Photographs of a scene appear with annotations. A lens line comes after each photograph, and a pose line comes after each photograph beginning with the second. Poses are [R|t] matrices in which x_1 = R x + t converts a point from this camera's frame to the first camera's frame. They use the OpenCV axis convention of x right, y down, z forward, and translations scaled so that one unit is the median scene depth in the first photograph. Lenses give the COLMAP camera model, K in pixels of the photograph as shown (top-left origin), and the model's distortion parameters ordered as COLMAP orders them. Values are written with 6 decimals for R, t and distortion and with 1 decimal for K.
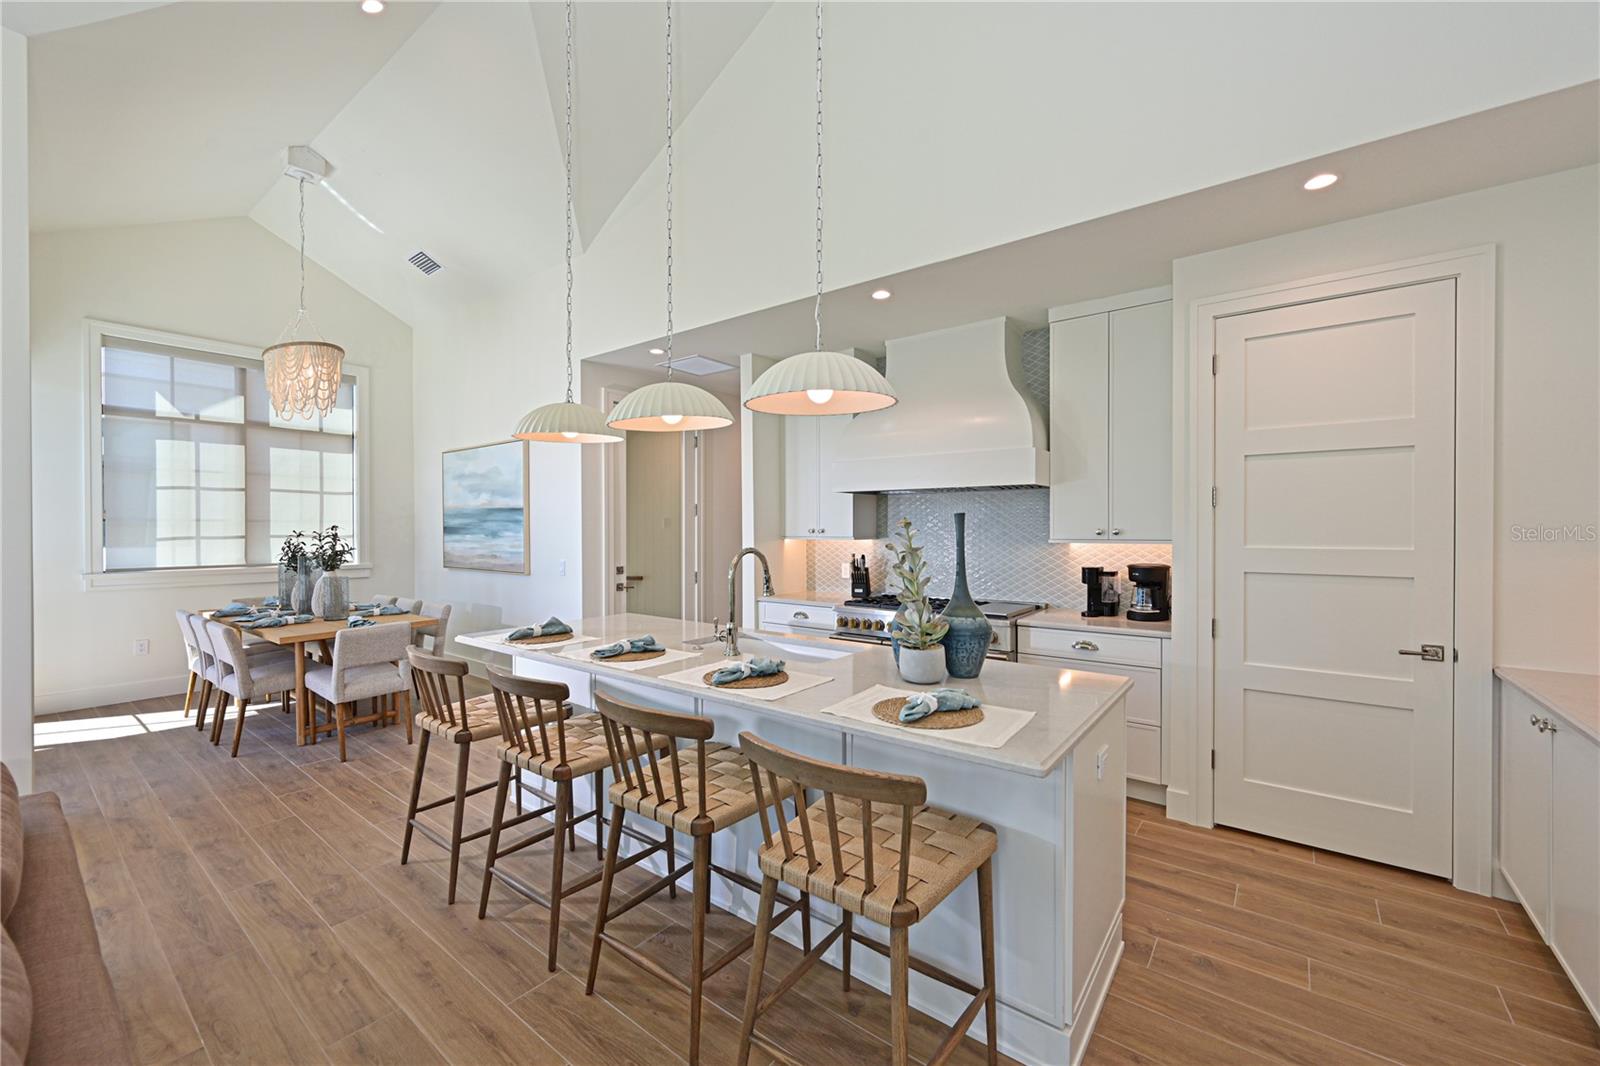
lens RADIAL K [[627.8, 0, 798.1], [0, 627.8, 535.2], [0, 0, 1]] dist [-0.001121, -0.000078]
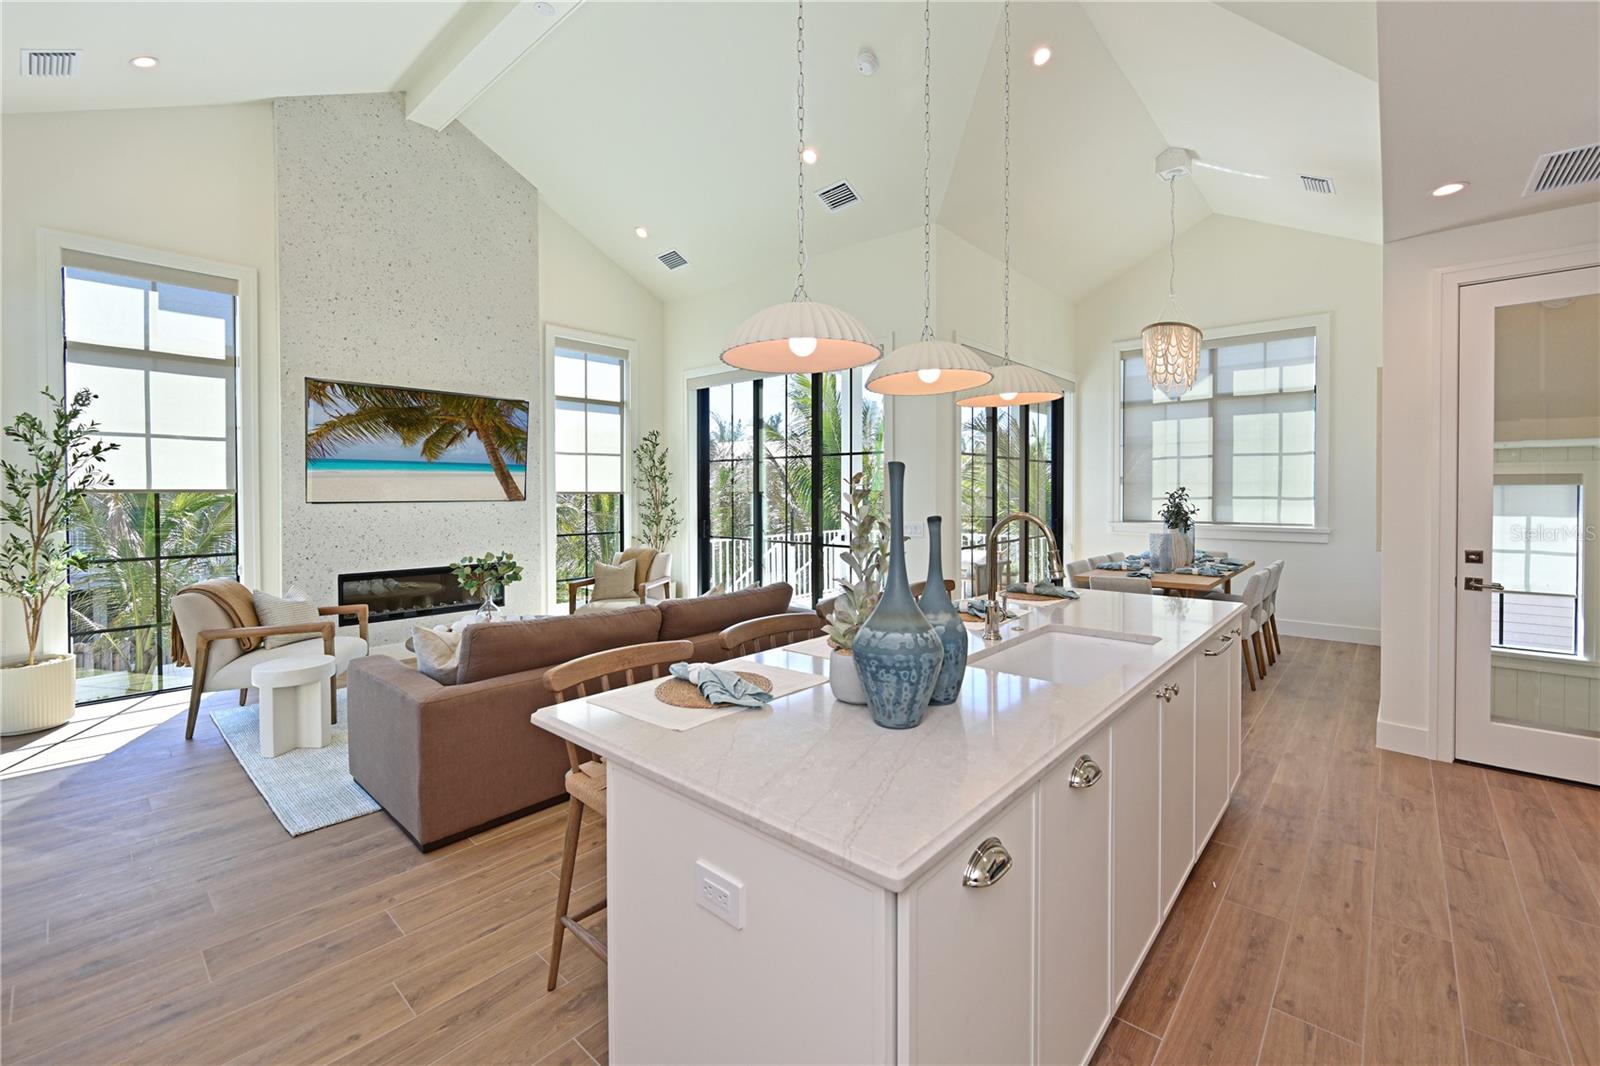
lens RADIAL K [[663.1, 0, 825.3], [0, 663.1, 501.2], [0, 0, 1]] dist [-0.001140, 0.000298]
pose [[-0.053555, 0.014259, -0.998463, 0.471431], [-0.008804, 0.999852, 0.014751, -0.003801], [0.998526, 0.009580, -0.053422, 0.496031]]
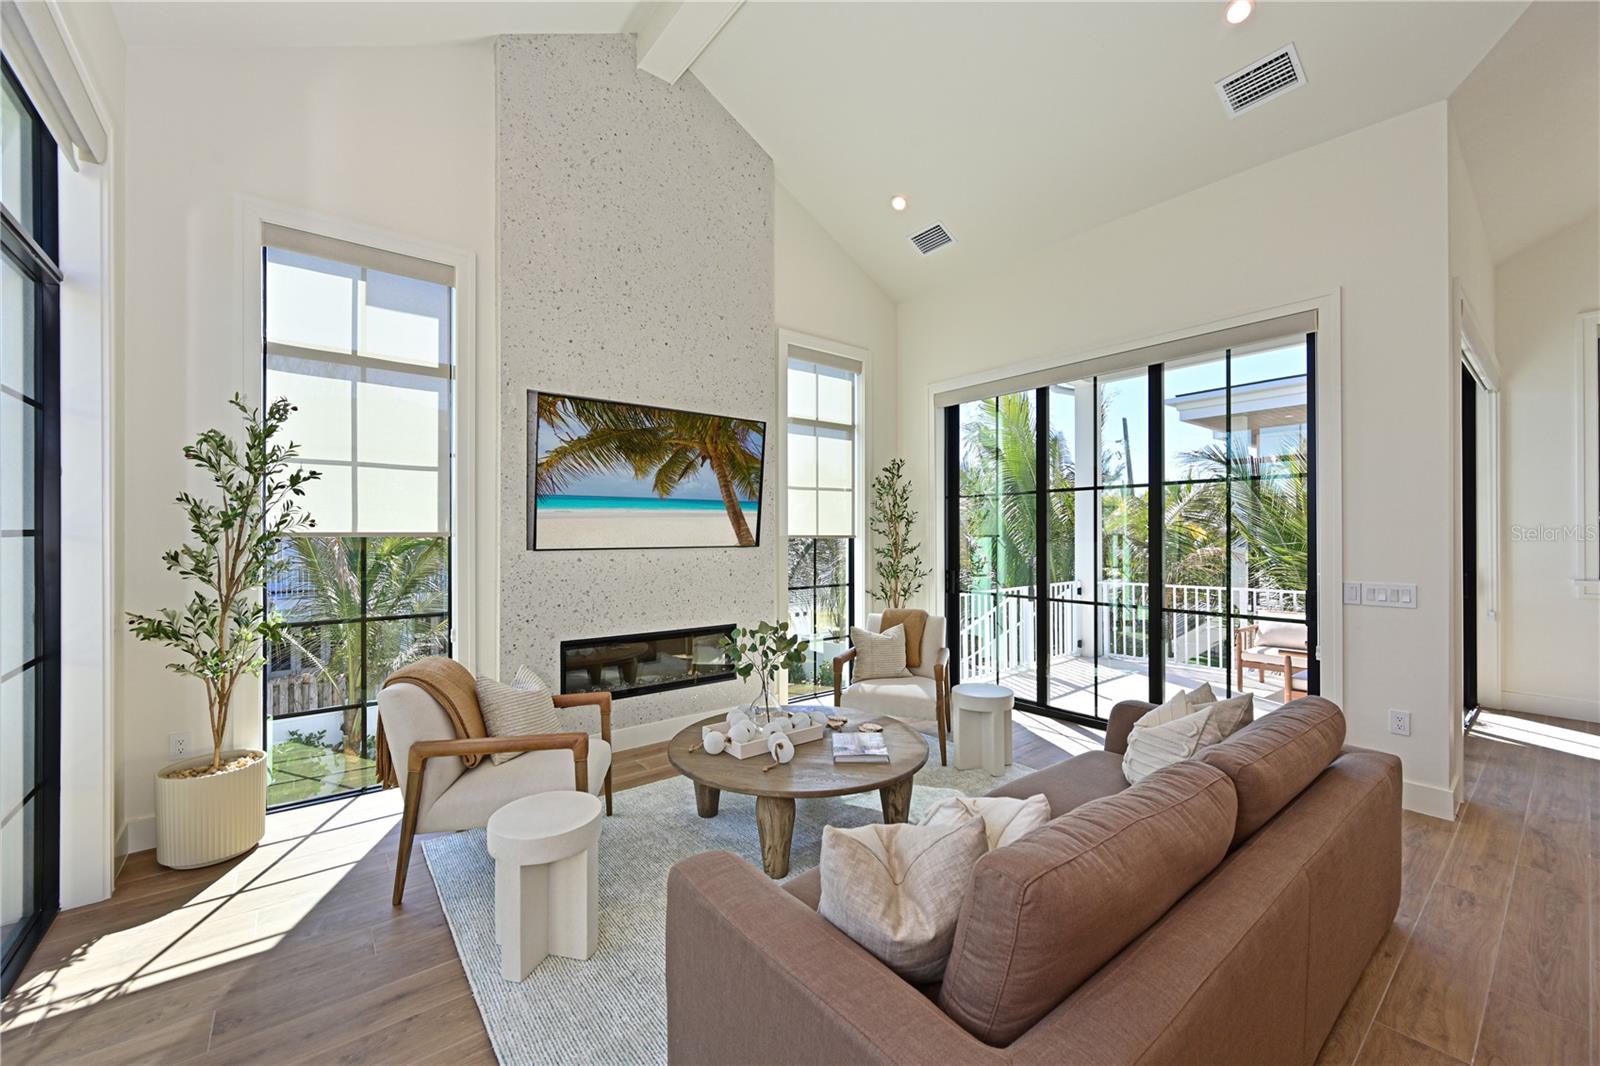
lens RADIAL K [[627.8, 0, 798.1], [0, 627.8, 535.2], [0, 0, 1]] dist [-0.001121, -0.000078]
pose [[-0.244328, -0.001472, -0.969691, 0.096673], [-0.006661, 0.999978, 0.000160, 0.001787], [0.969670, 0.006498, -0.244333, 0.087999]]
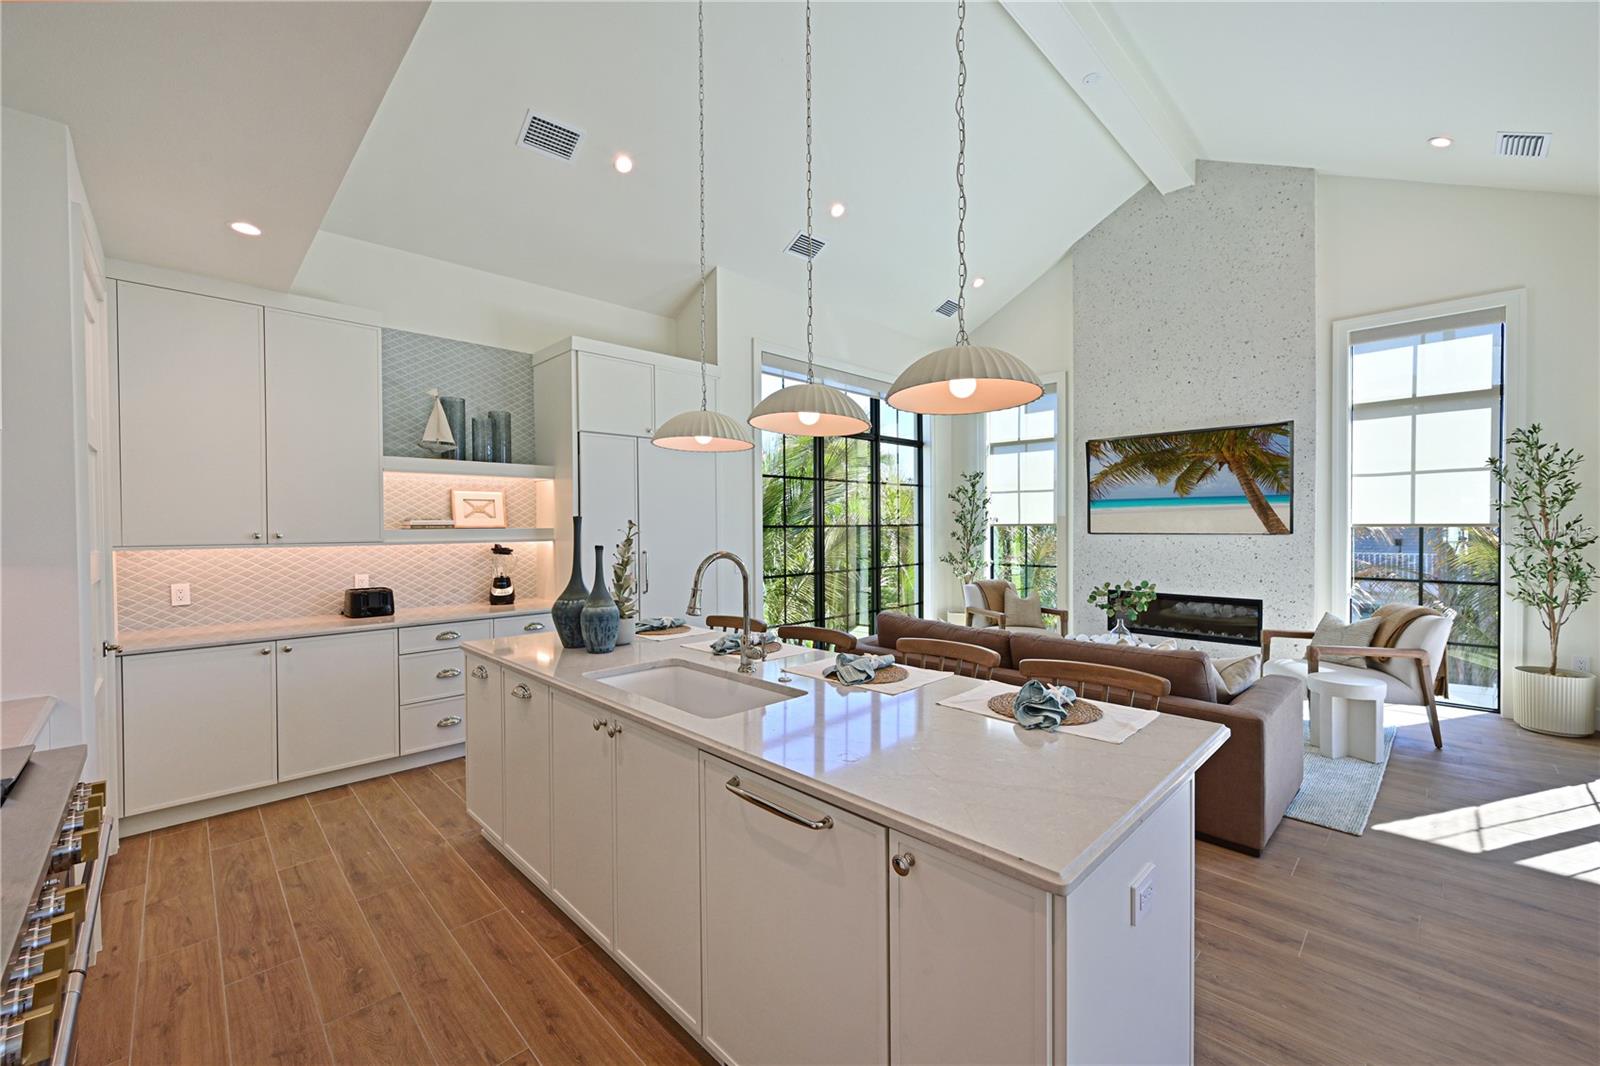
lens RADIAL K [[642.1, 0, 800.0], [0, 642.1, 533.0], [0, 0, 1]] dist [-0.000015, 0.000192]
pose [[-0.990816, 0.003458, 0.135173, -0.180675], [0.006419, 0.999749, 0.021476, -0.013934], [-0.135065, 0.022146, -0.990589, 1.128304]]
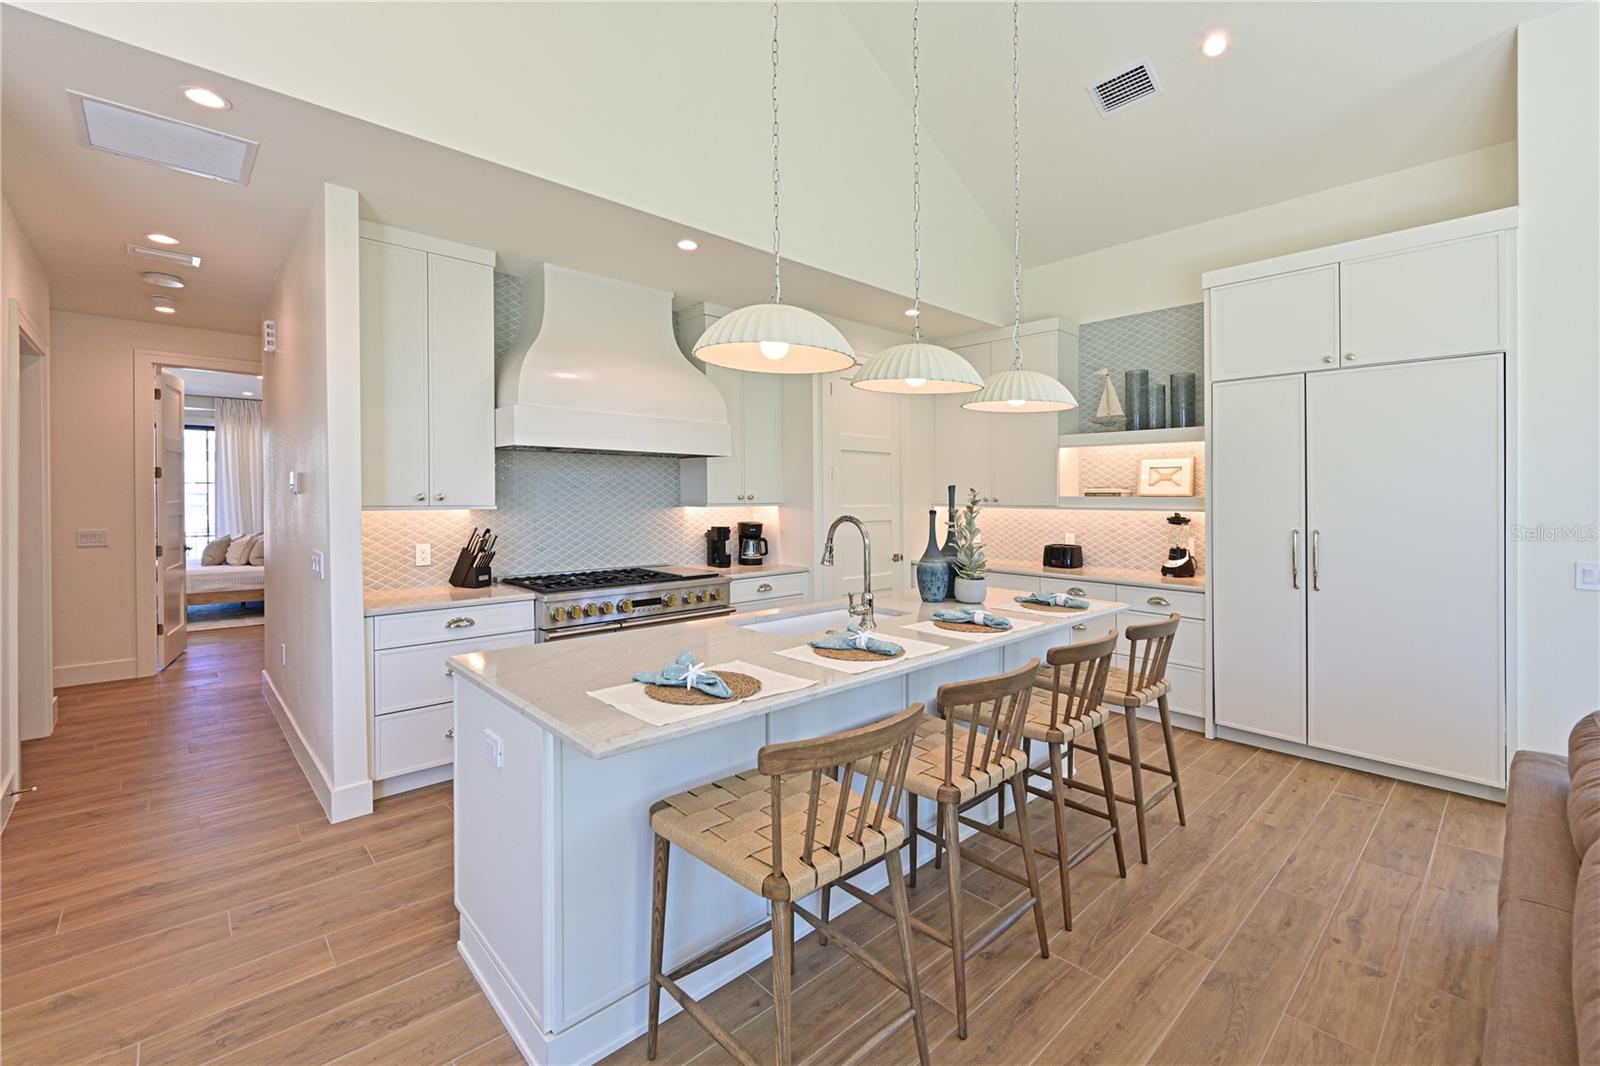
lens RADIAL K [[675.3, 0, 784.2], [0, 675.3, 507.0], [0, 0, 1]] dist [-0.000686, 0.000234]
pose [[0.184863, -0.020255, 0.982556, -0.692030], [0.005907, 0.999792, 0.019499, -0.010407], [-0.982747, 0.002199, 0.184944, 0.563852]]
